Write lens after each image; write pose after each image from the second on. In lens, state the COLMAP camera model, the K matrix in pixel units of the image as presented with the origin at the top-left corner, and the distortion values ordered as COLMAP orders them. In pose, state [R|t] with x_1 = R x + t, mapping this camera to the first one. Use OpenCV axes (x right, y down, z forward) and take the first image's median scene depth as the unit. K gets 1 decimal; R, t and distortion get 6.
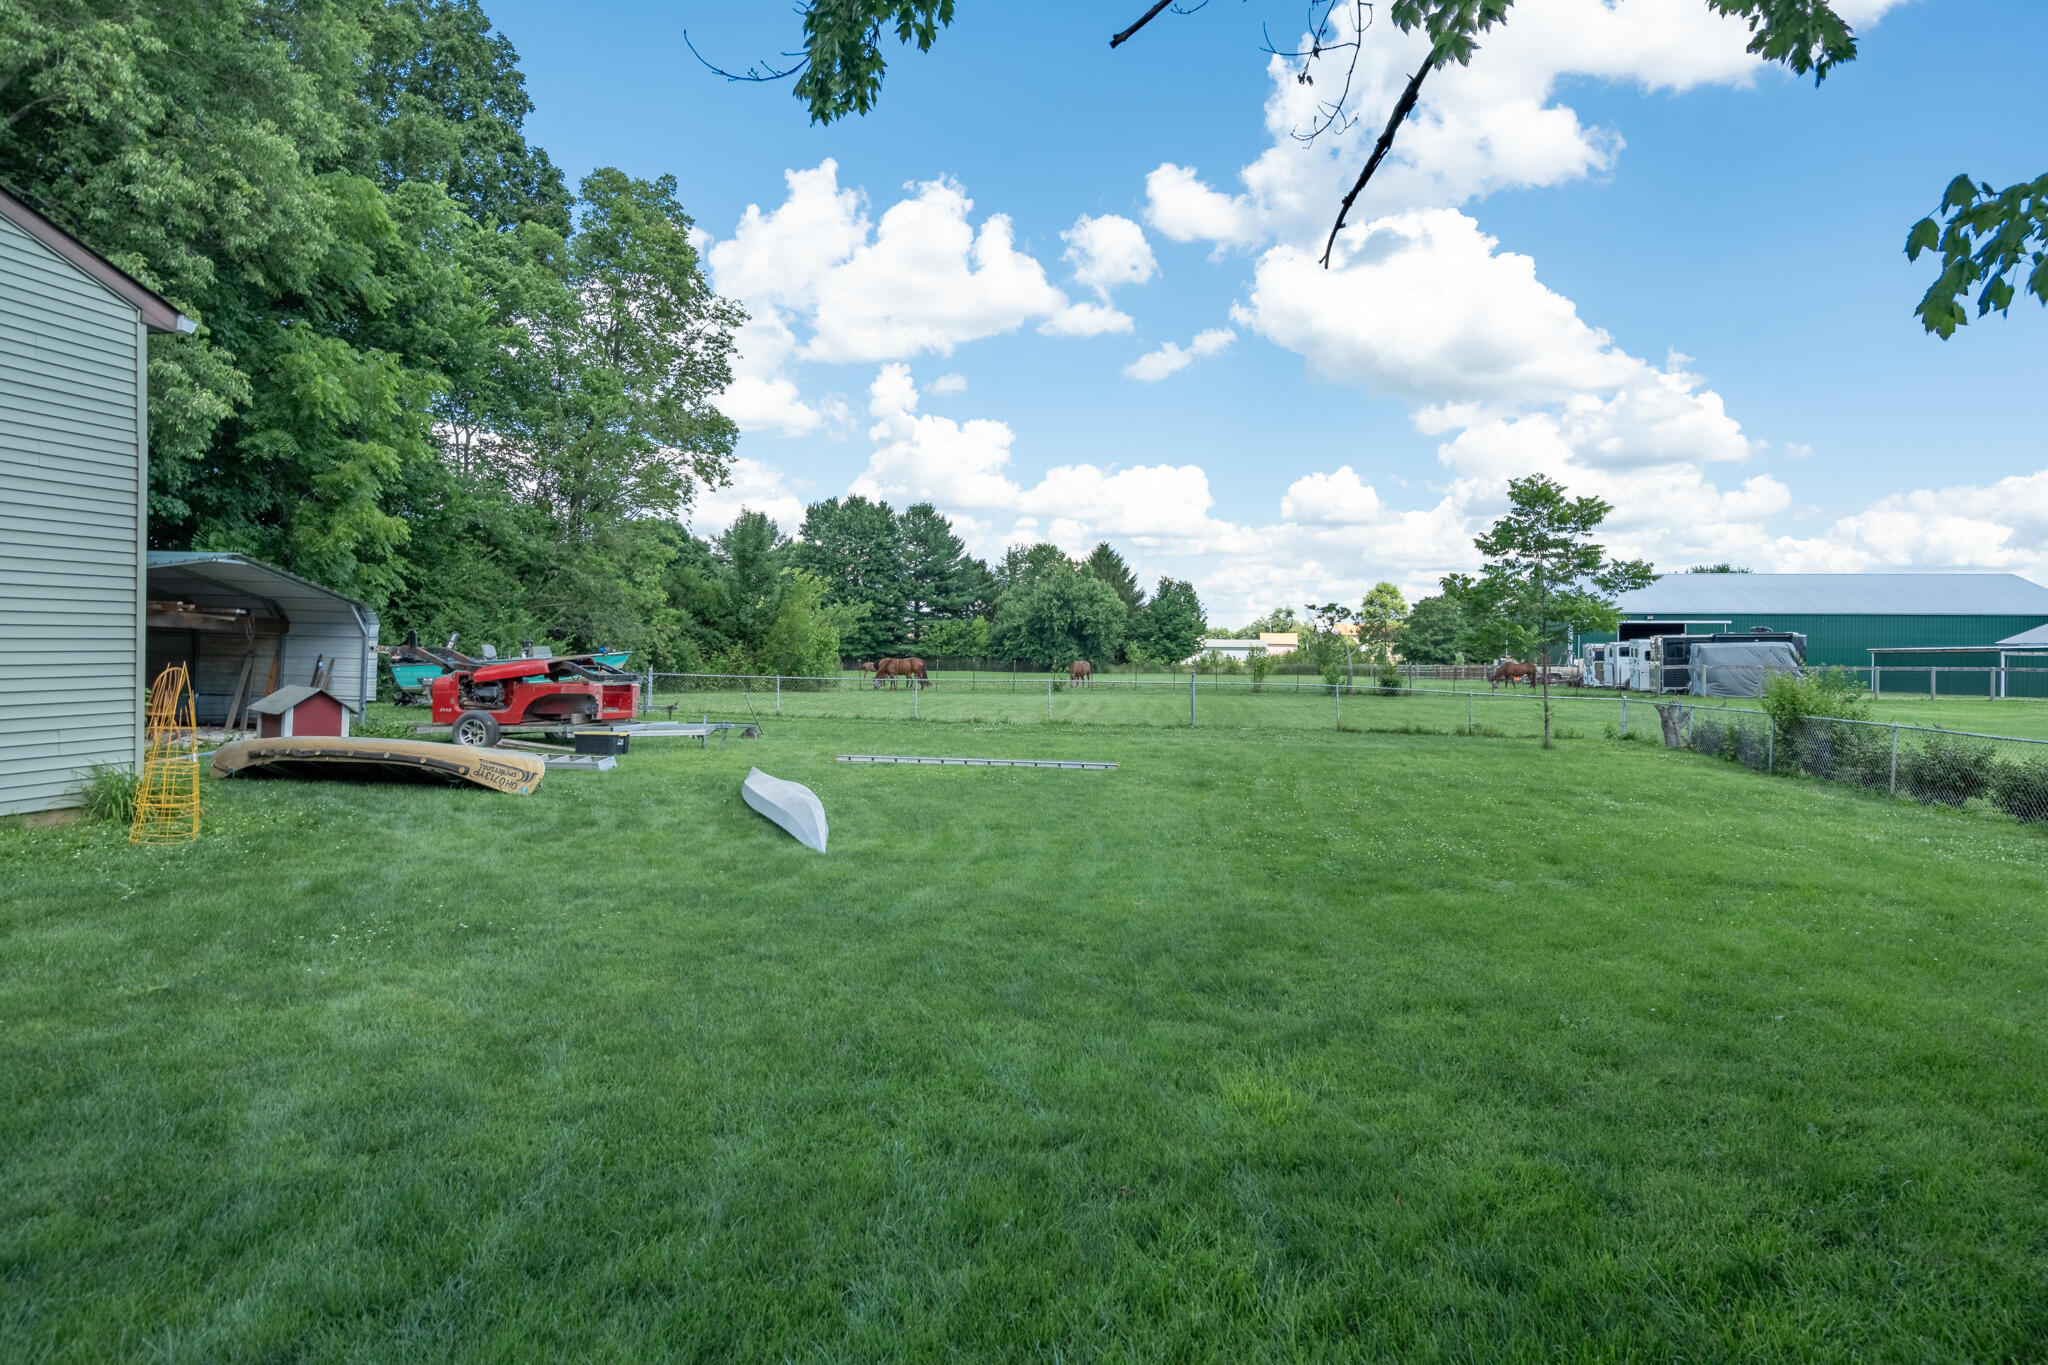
lens RADIAL K [[1243.1, 0, 1032.1], [0, 1243.1, 669.2], [0, 0, 1]] dist [0.014304, 0.000718]
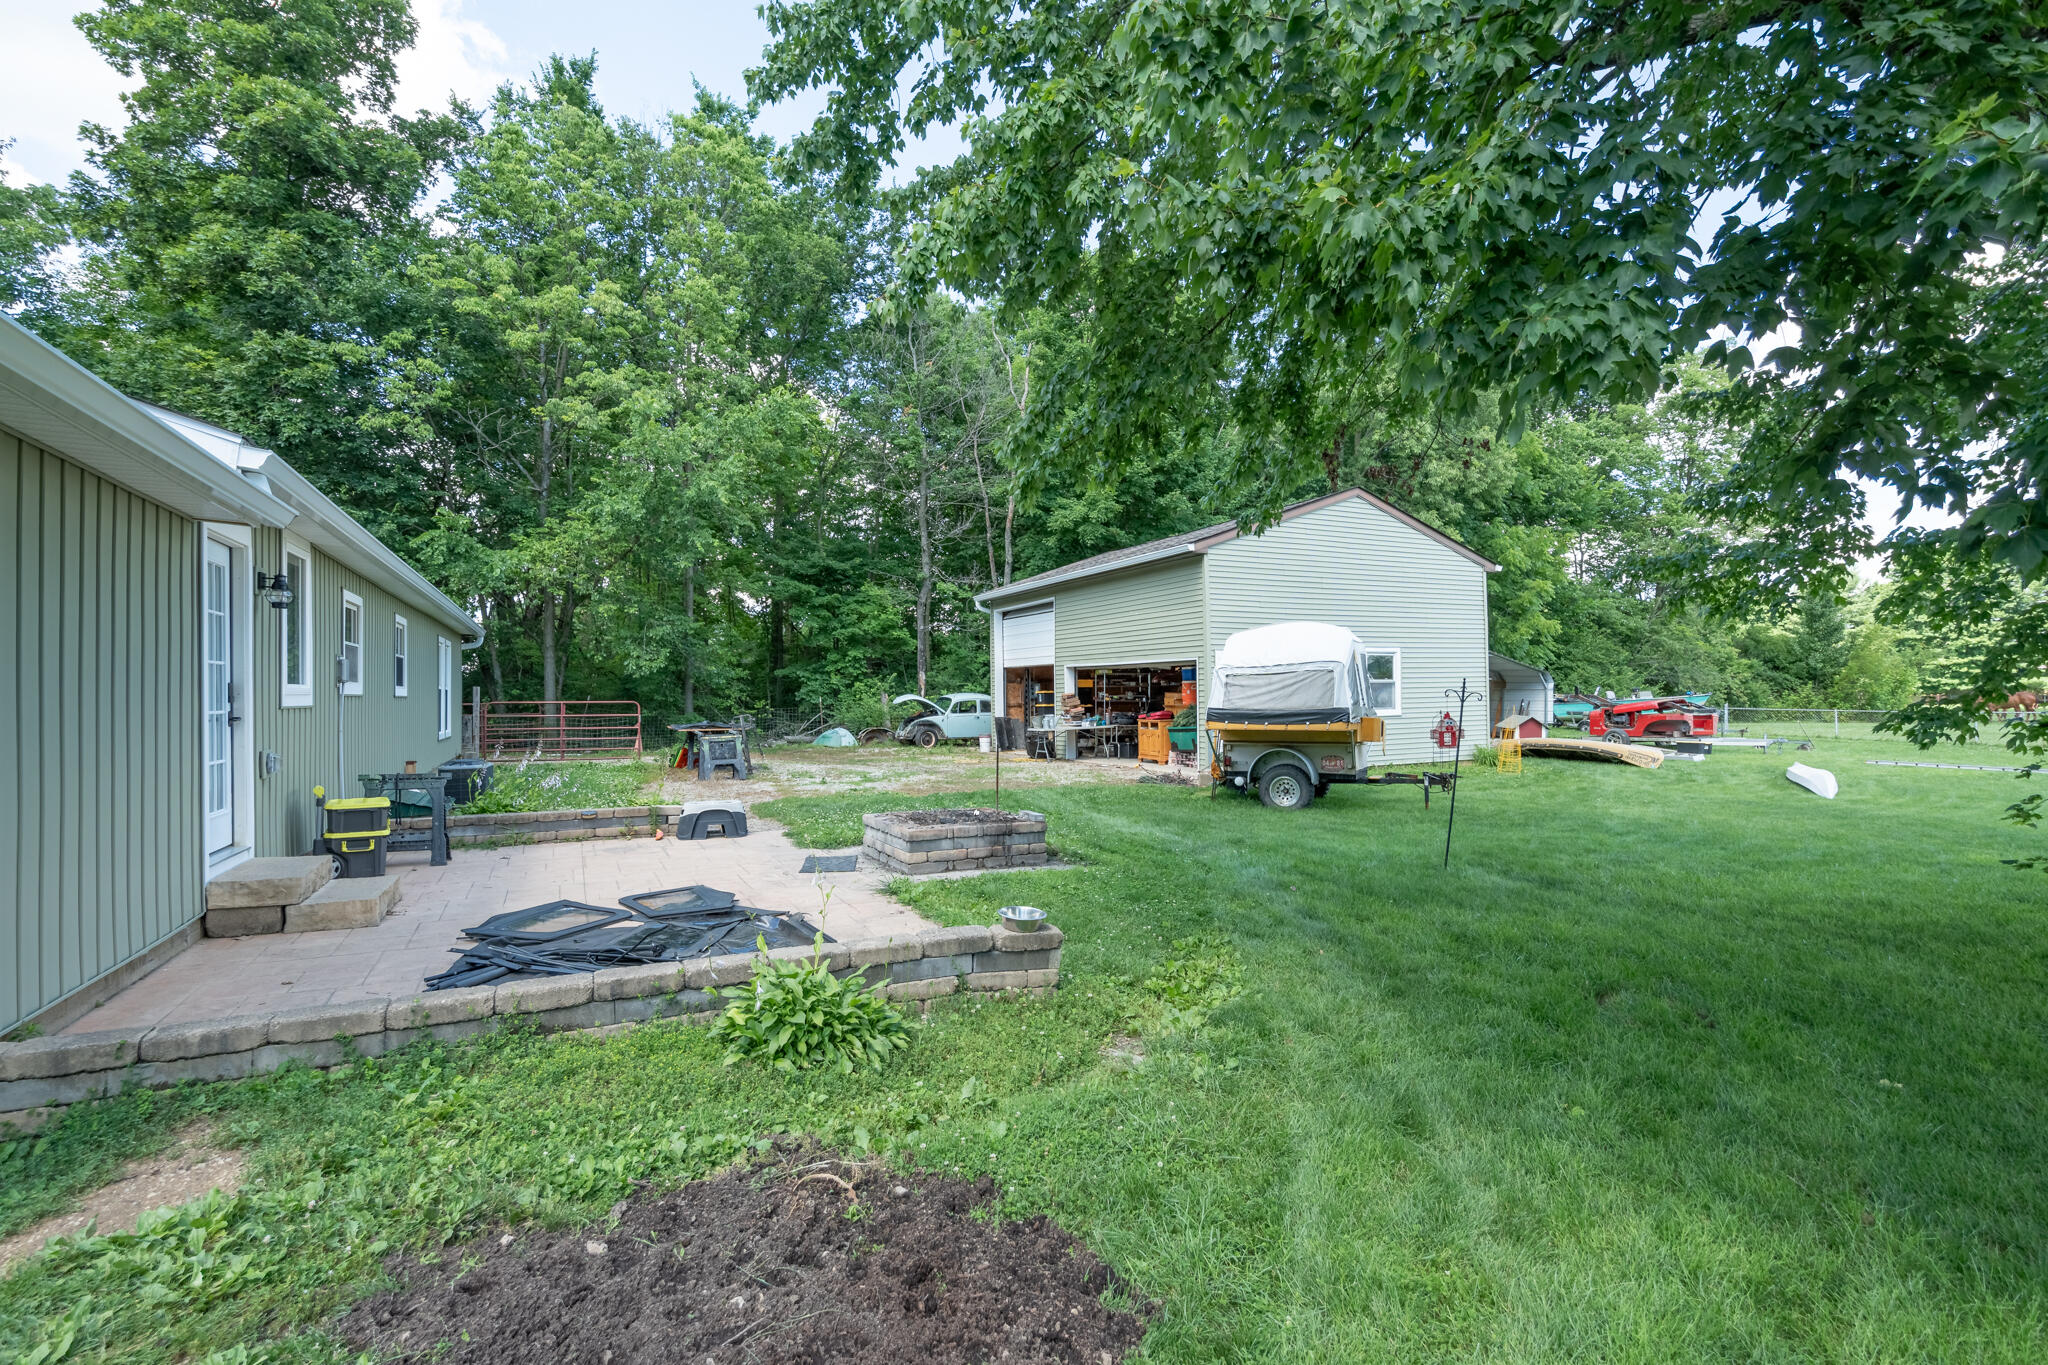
lens RADIAL K [[930.1, 0, 1061.7], [0, 930.1, 663.9], [0, 0, 1]] dist [0.000145, 0.000826]
pose [[0.606595, -0.043109, -0.793842, 0.115073], [0.007401, 0.998792, -0.048584, -0.001369], [0.794977, 0.023595, 0.606181, -0.364128]]
